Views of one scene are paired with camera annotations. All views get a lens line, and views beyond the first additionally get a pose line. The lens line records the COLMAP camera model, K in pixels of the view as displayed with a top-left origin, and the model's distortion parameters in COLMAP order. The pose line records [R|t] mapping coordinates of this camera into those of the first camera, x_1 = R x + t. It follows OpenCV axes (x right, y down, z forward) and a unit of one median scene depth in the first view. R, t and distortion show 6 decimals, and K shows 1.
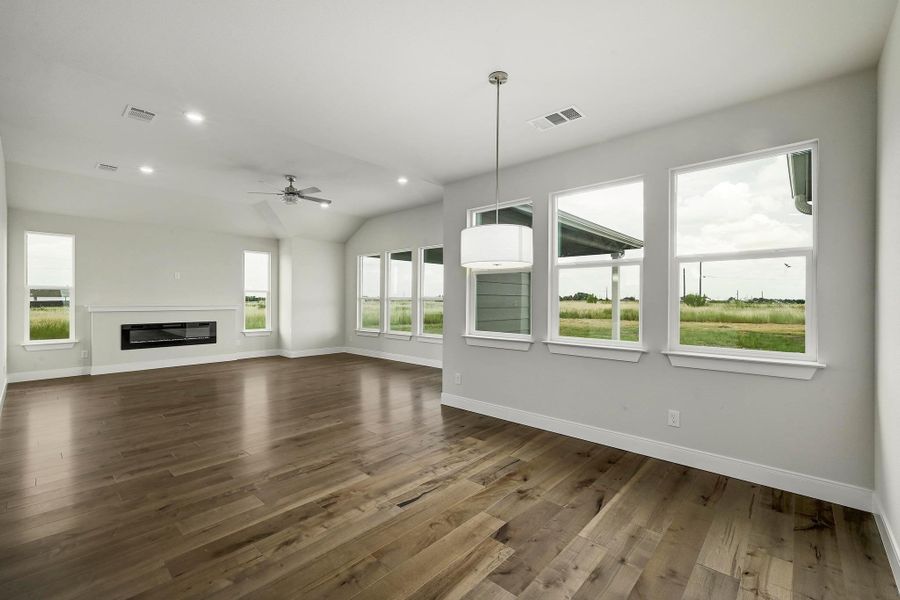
lens RADIAL K [[389.4, 0, 450.0], [0, 389.4, 300.0], [0, 0, 1]] dist [0.001432, 0.000157]
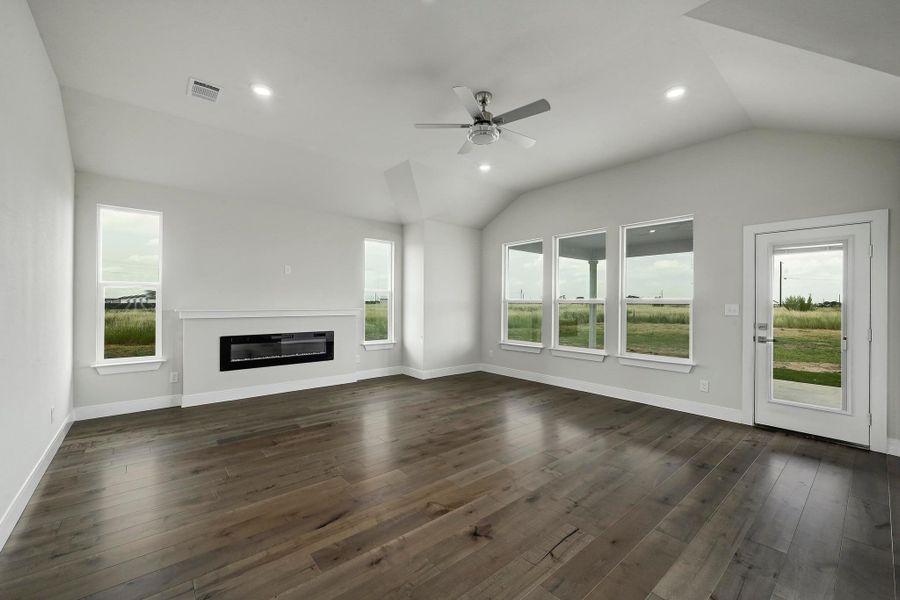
lens RADIAL K [[366.9, 0, 450.0], [0, 366.9, 300.0], [0, 0, 1]] dist [-0.000634, 0.000002]
pose [[0.992287, 0.000522, -0.123959, -0.278022], [-0.001365, 0.999976, -0.006719, -0.000454], [0.123953, 0.006837, 0.992265, 0.311765]]
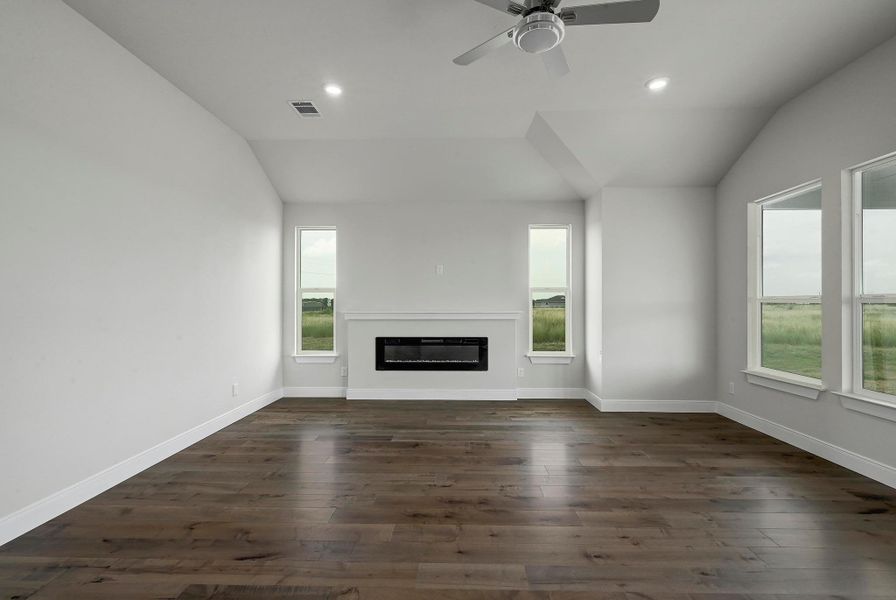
lens RADIAL K [[405.0, 0, 448.3], [0, 405.0, 303.4], [0, 0, 1]] dist [-0.000996, -0.000251]
pose [[0.653842, -0.004535, -0.756617, -0.126122], [0.002971, 0.999990, -0.003426, 0.000418], [0.756625, -0.000008, 0.653849, 0.490550]]
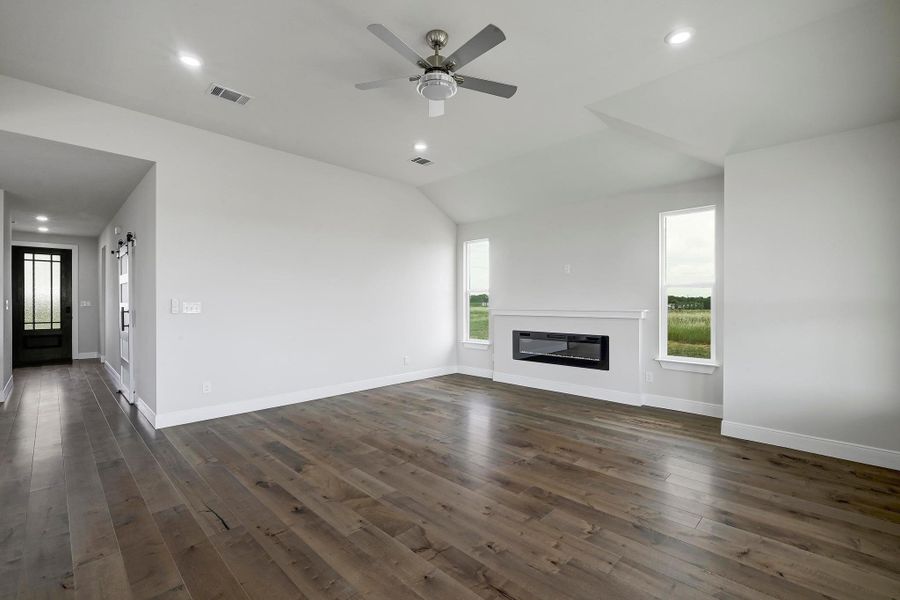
lens RADIAL K [[392.9, 0, 449.2], [0, 392.9, 304.0], [0, 0, 1]] dist [-0.003623, -0.000066]
pose [[-0.036085, 0.001260, -0.999348, 0.042714], [0.000940, 0.999999, 0.001227, 0.001985], [0.999348, -0.000895, -0.036086, 0.738805]]
